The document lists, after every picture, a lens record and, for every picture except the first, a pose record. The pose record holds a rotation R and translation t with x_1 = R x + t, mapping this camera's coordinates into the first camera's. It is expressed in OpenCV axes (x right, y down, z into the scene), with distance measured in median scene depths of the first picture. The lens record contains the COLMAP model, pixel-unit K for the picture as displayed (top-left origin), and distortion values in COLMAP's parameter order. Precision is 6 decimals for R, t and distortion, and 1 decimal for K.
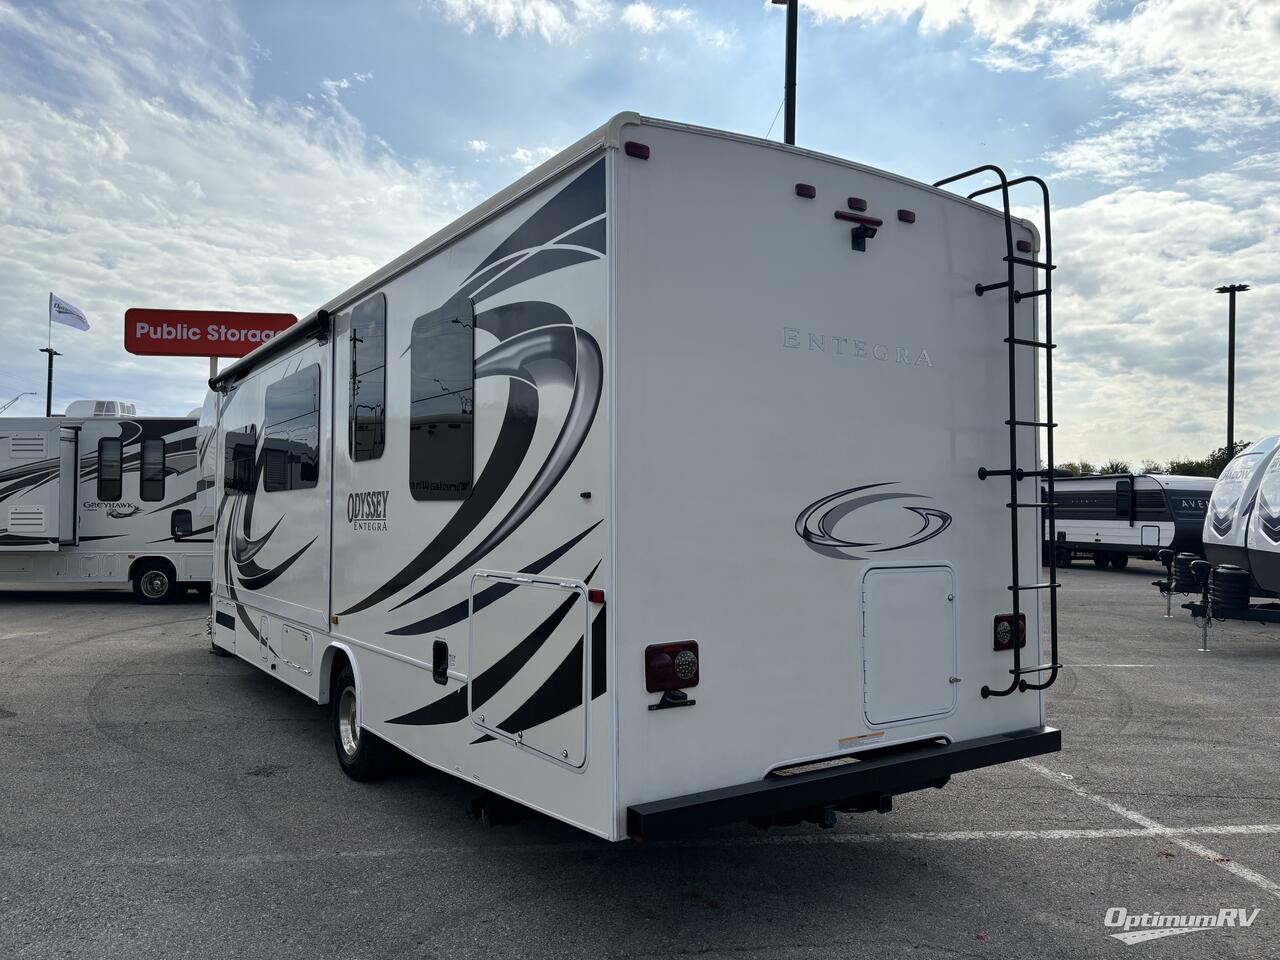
lens RADIAL K [[1001.2, 0, 640.0], [0, 1001.2, 480.0], [0, 0, 1]] dist [-0.010257, 0.127882]
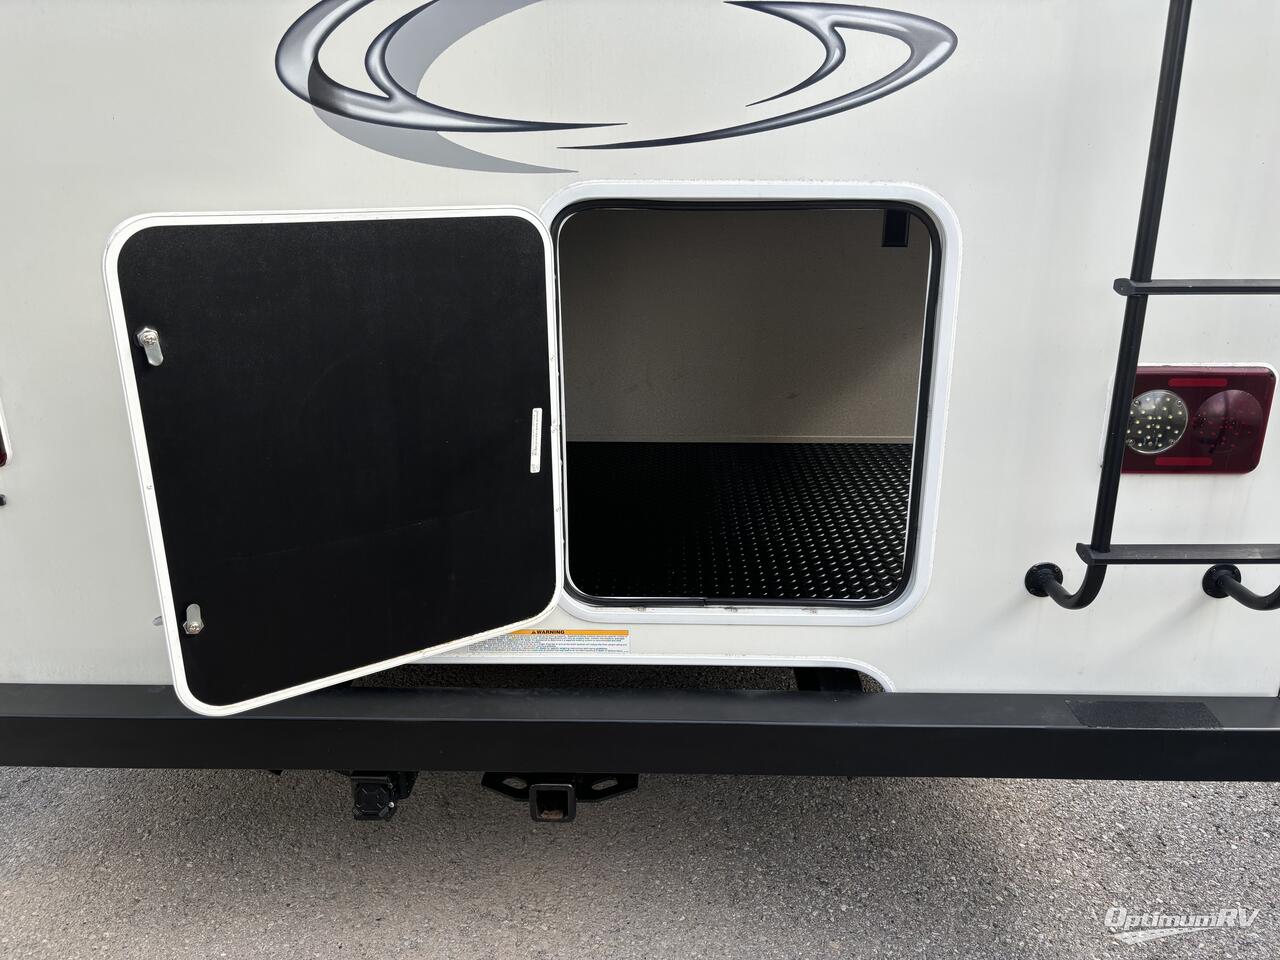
lens RADIAL K [[1001.2, 0, 640.0], [0, 1001.2, 480.0], [0, 0, 1]] dist [-0.010257, 0.127882]
pose [[0.818956, 0.182349, -0.544114, 0.426076], [0.020326, 0.938359, 0.345065, 0.056848], [0.573496, -0.293652, 0.764768, 0.679635]]
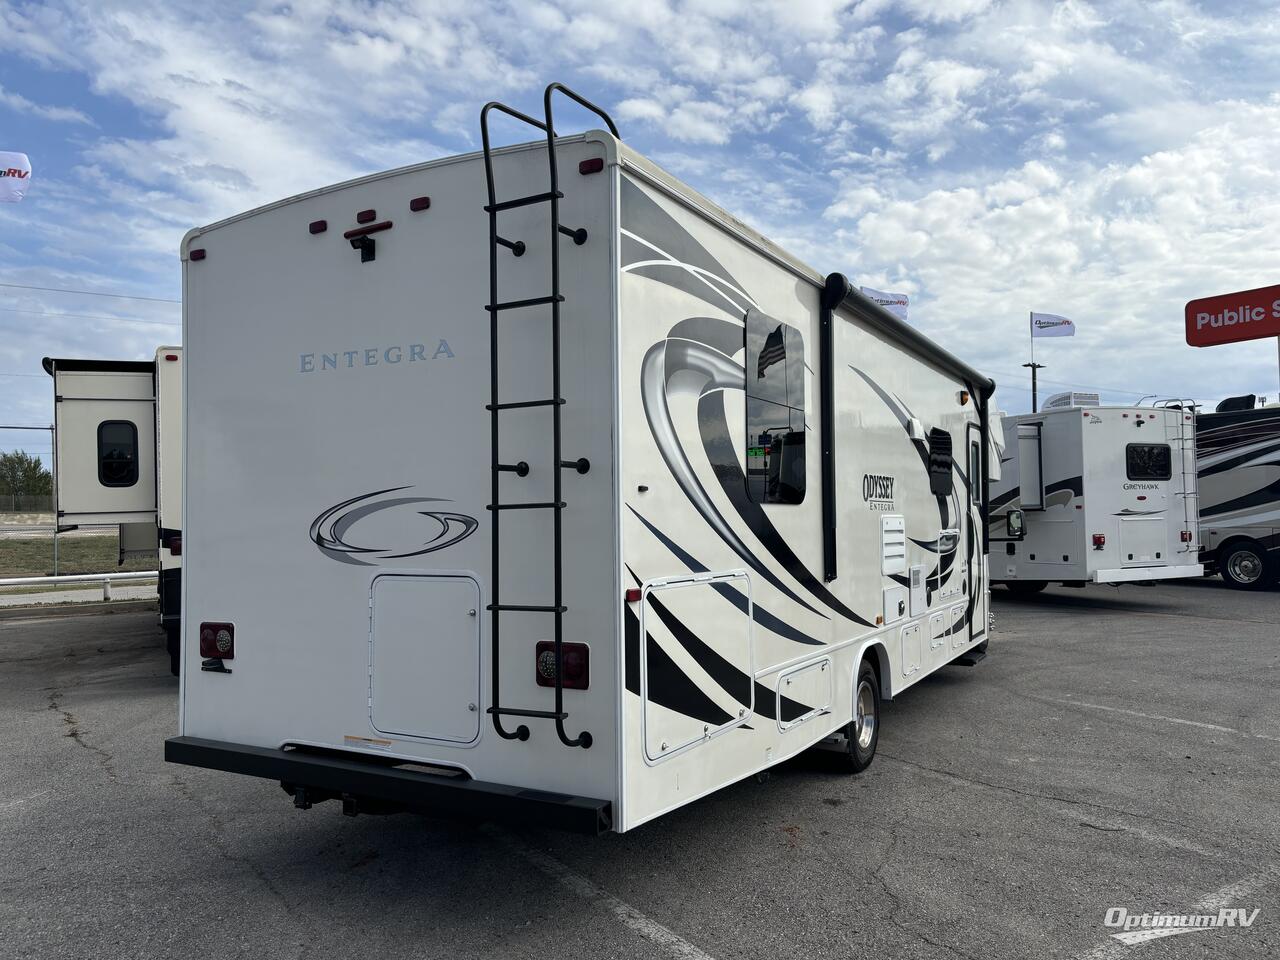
lens RADIAL K [[948.5, 0, 591.0], [0, 948.5, 479.9], [0, 0, 1]] dist [0.094532, -0.128470]
pose [[0.426536, -0.044711, -0.903365, 1.120278], [0.047447, 0.998508, -0.027017, 0.027852], [0.903225, -0.031338, 0.428022, 0.739894]]
